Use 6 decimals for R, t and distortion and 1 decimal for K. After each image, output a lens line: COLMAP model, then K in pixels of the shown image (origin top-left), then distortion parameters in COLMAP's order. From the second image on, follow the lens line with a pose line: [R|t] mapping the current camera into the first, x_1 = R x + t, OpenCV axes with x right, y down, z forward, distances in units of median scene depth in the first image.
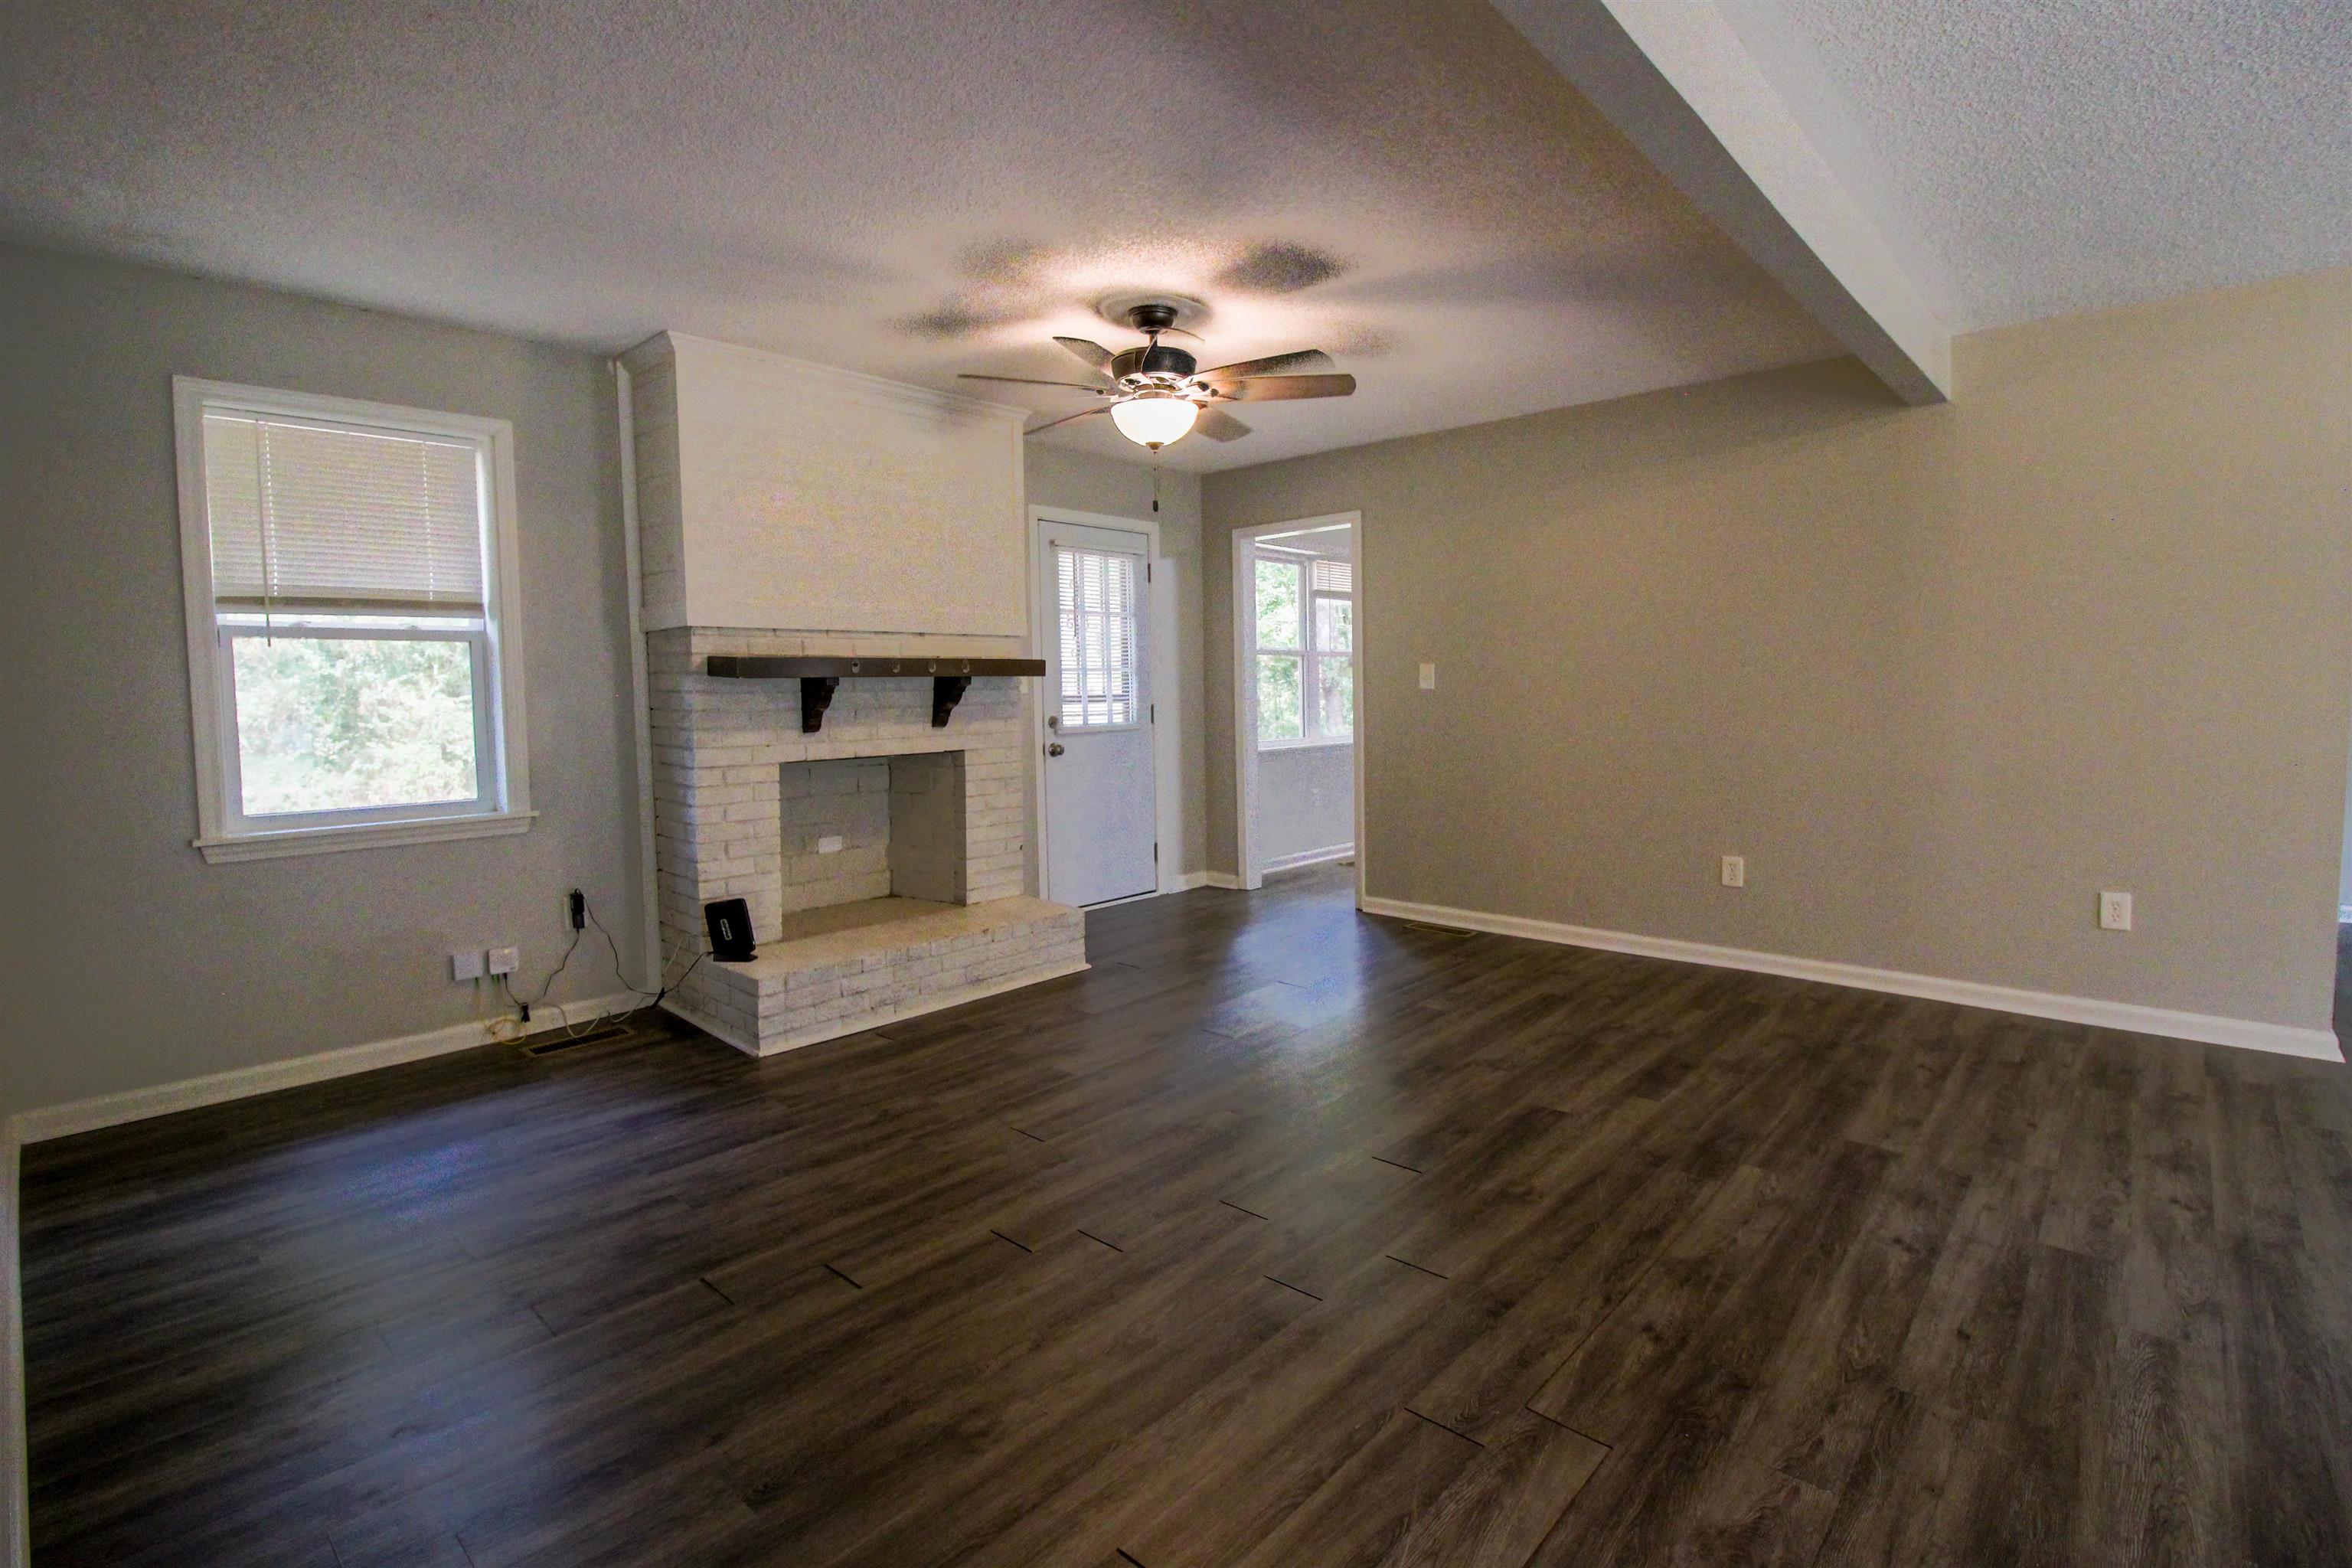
lens RADIAL K [[1096.0, 0, 1179.1], [0, 1096.0, 746.6], [0, 0, 1]] dist [-0.001797, -0.009870]
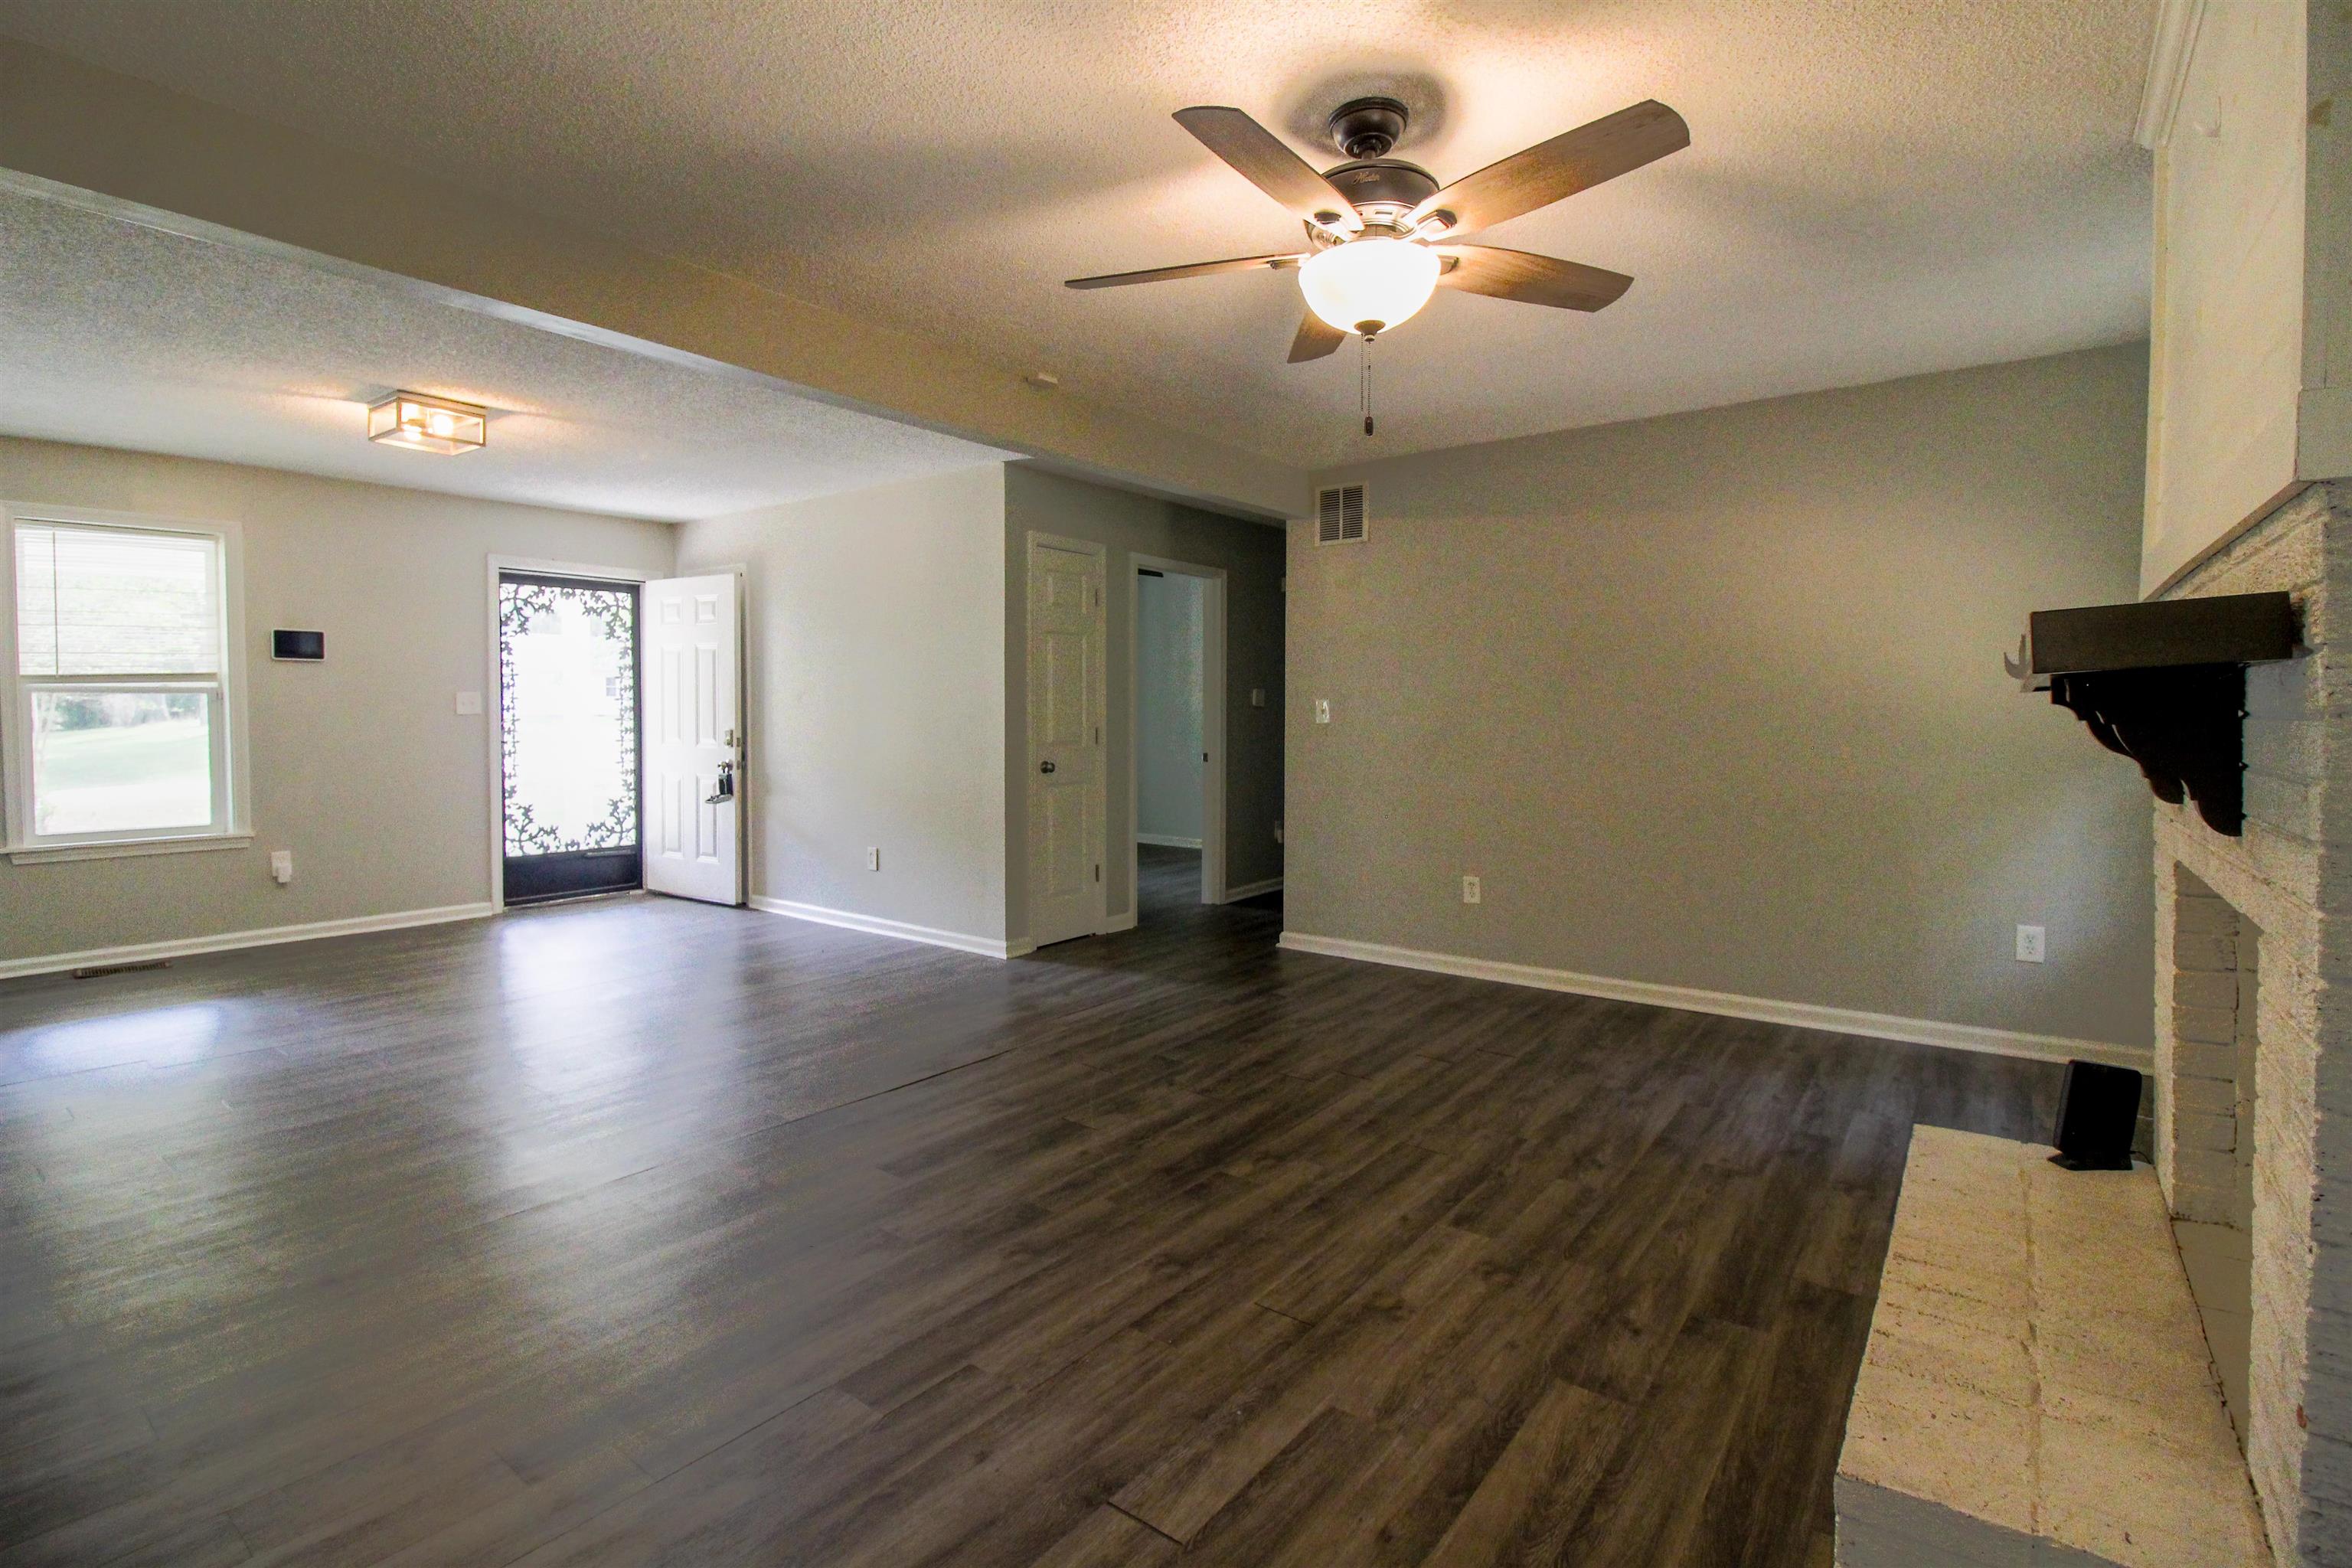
lens RADIAL K [[1096.0, 0, 1179.1], [0, 1096.0, 746.6], [0, 0, 1]] dist [-0.001797, -0.009870]
pose [[-0.995634, 0.018135, -0.091564, 0.180636], [0.010348, 0.996343, 0.084814, -0.113926], [0.092767, 0.083496, -0.992181, 2.011928]]
